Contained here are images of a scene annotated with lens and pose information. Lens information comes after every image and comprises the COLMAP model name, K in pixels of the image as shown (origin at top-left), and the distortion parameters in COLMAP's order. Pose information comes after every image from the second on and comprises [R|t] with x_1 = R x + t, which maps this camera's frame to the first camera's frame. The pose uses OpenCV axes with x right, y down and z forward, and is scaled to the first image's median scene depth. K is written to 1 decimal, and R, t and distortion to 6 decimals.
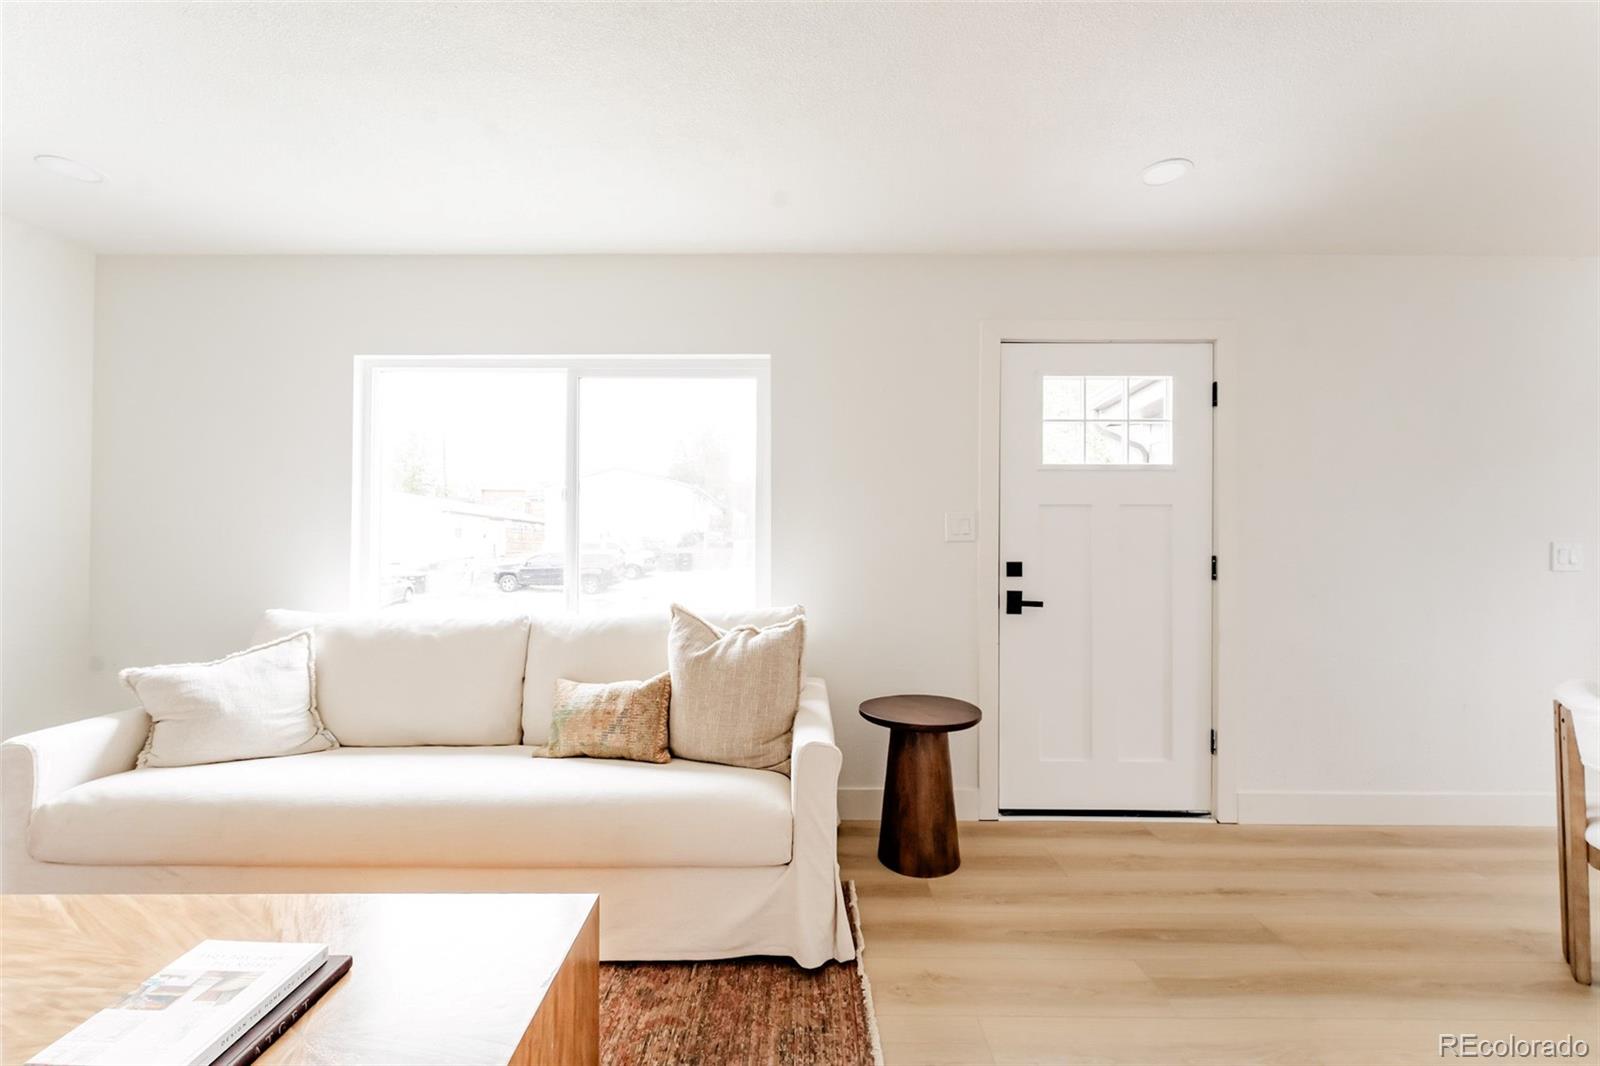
lens RADIAL K [[643.6, 0, 801.7], [0, 643.6, 546.8], [0, 0, 1]] dist [0.004070, 0.000022]
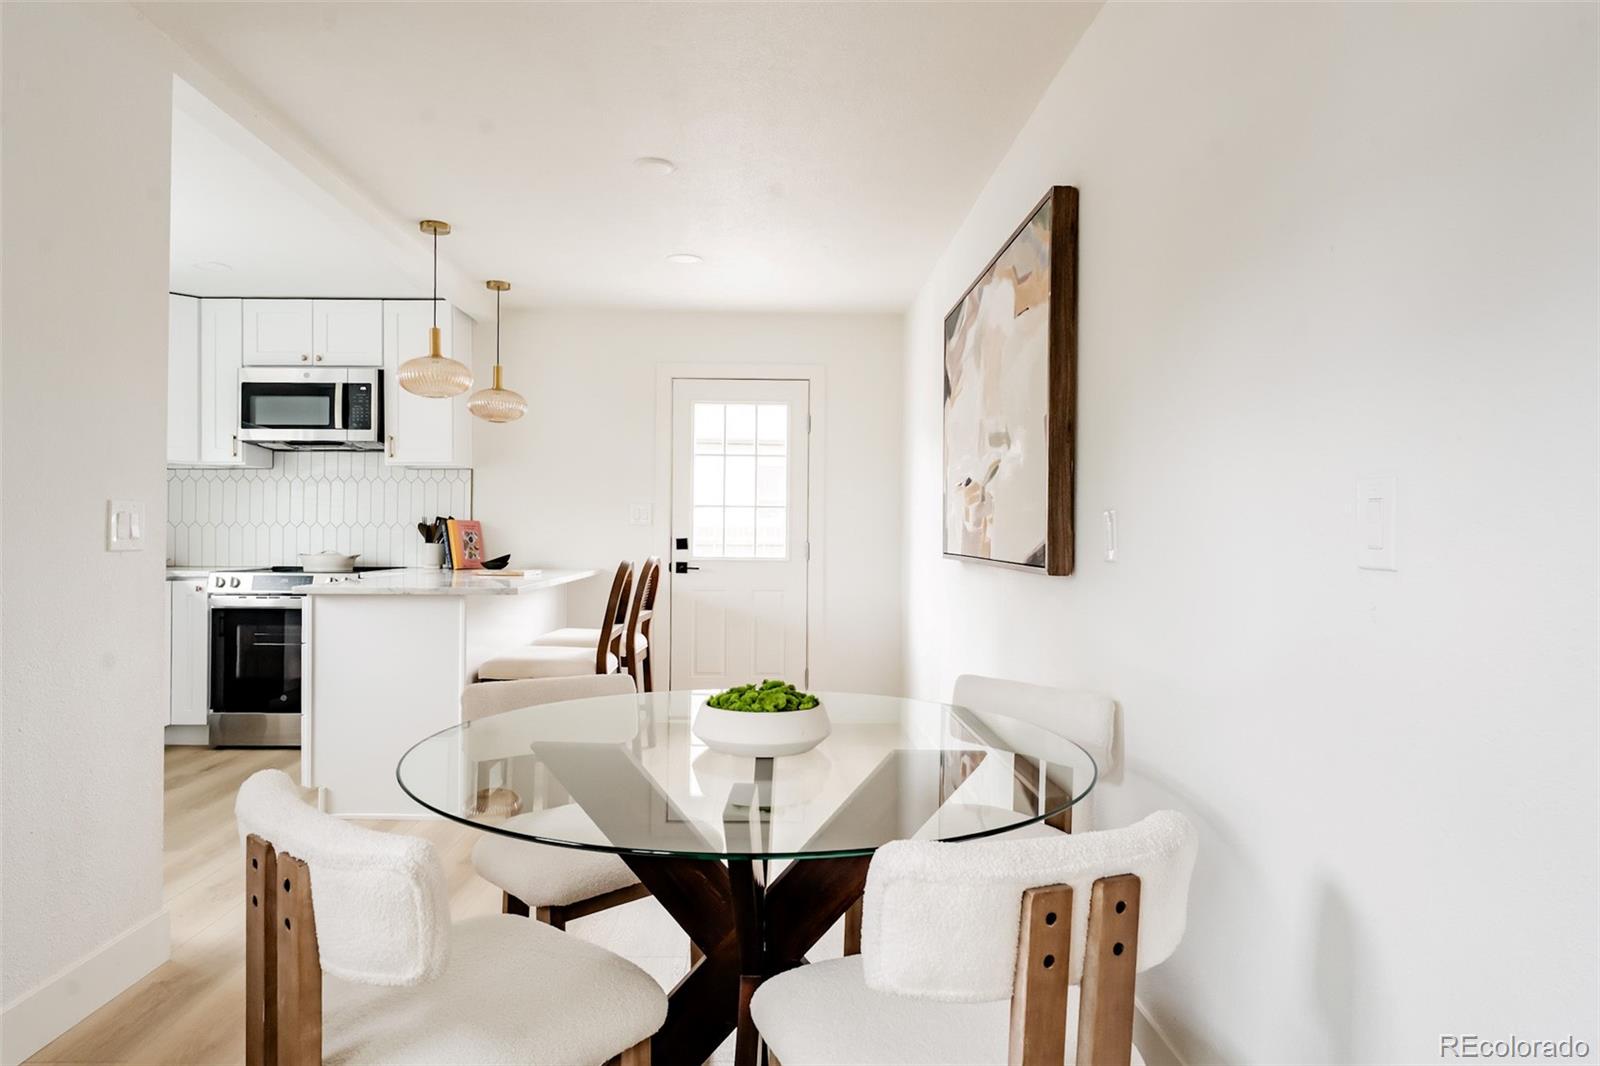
lens RADIAL K [[953.1, 0, 788.3], [0, 953.1, 540.5], [0, 0, 1]] dist [-0.004804, -0.001738]
pose [[-0.013309, -0.011658, 0.999843, 0.394050], [-0.017557, 0.999781, 0.011424, 0.009467], [-0.999757, -0.017402, -0.013511, 0.516360]]
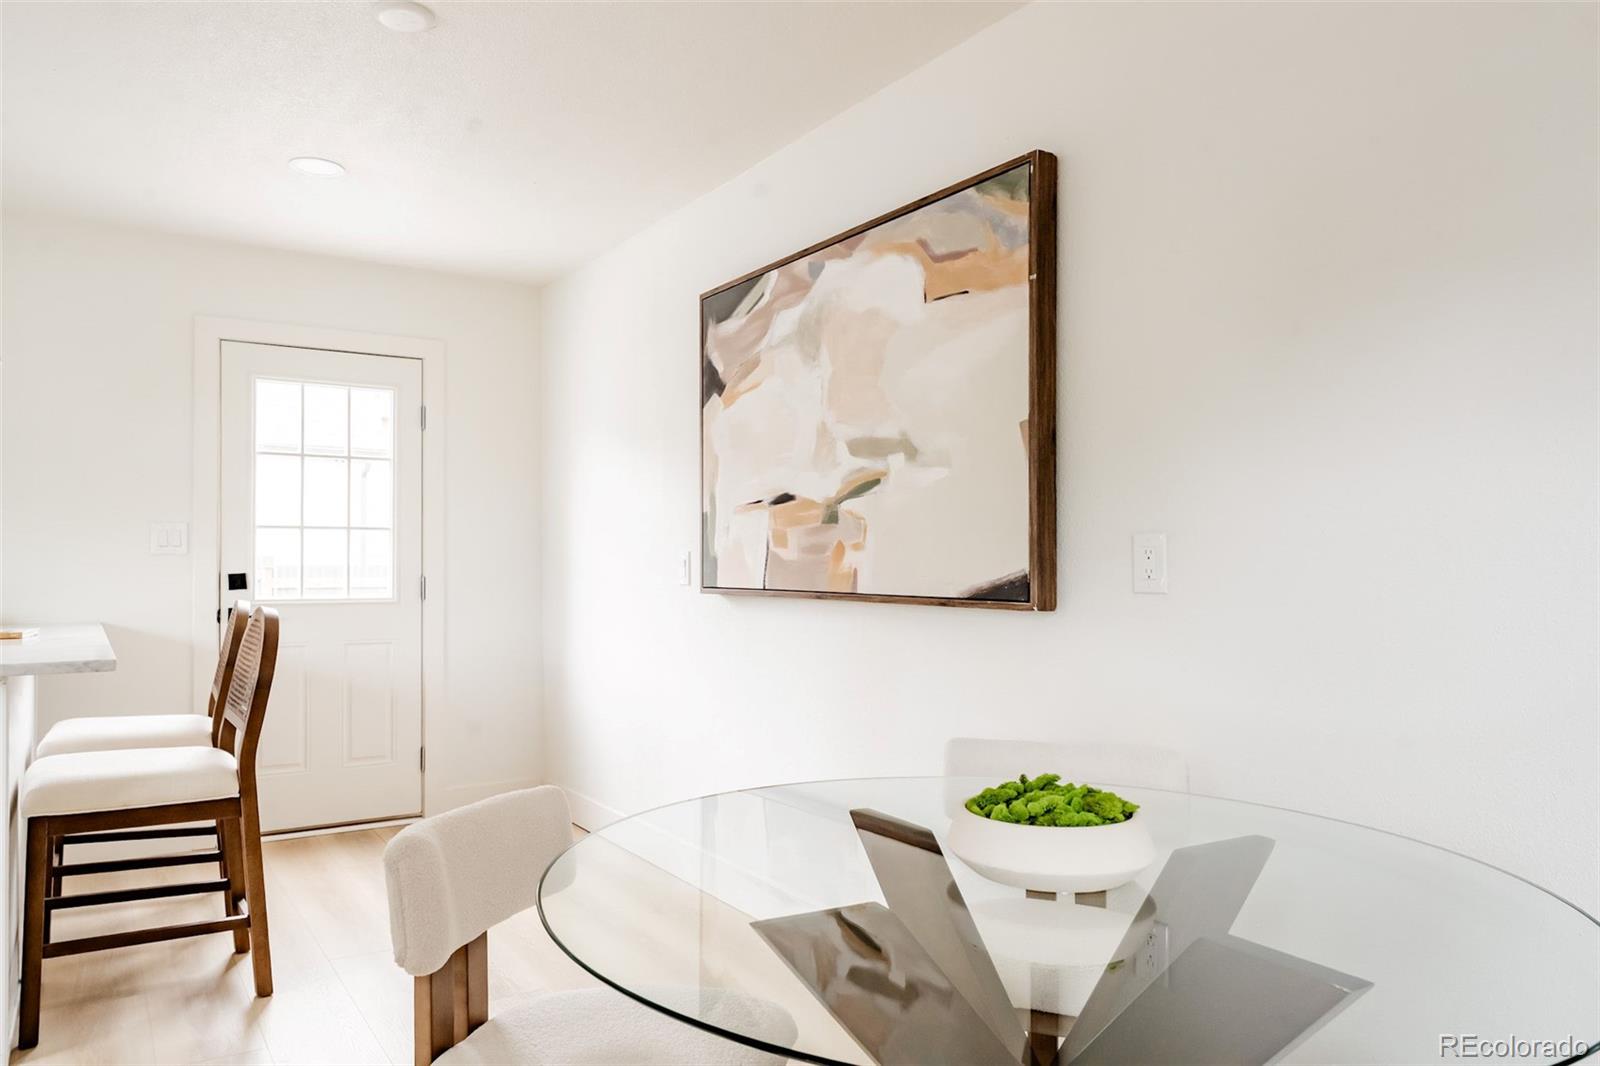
lens RADIAL K [[1094.6, 0, 758.6], [0, 1094.6, 553.5], [0, 0, 1]] dist [0.004020, -0.002181]
pose [[-0.519647, 0.005491, 0.854364, 0.729721], [-0.008744, 0.999893, -0.011745, 0.016106], [-0.854336, -0.013574, -0.519543, 0.992901]]
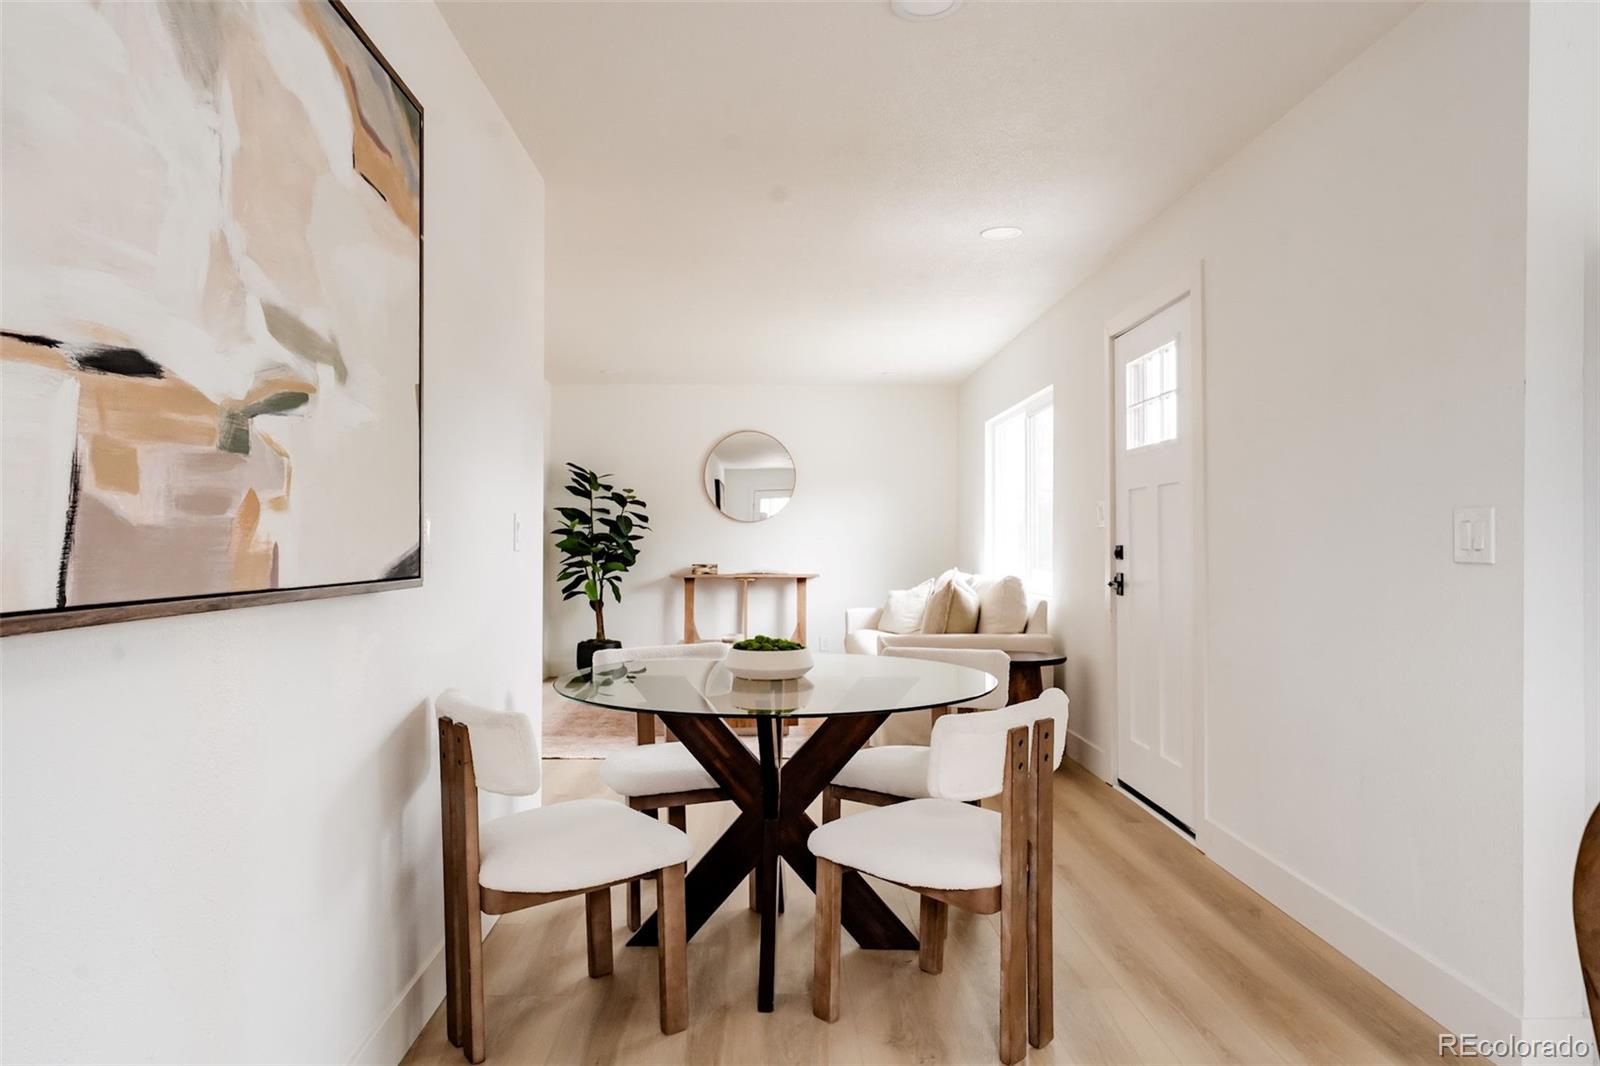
lens RADIAL K [[1060.0, 0, 789.4], [0, 1060.0, 530.7], [0, 0, 1]] dist [0.002076, -0.000585]
pose [[0.020648, -0.012770, -0.999705, 2.527472], [0.007618, 0.999891, -0.012615, 0.020555], [0.999758, -0.007355, 0.020743, 0.525811]]
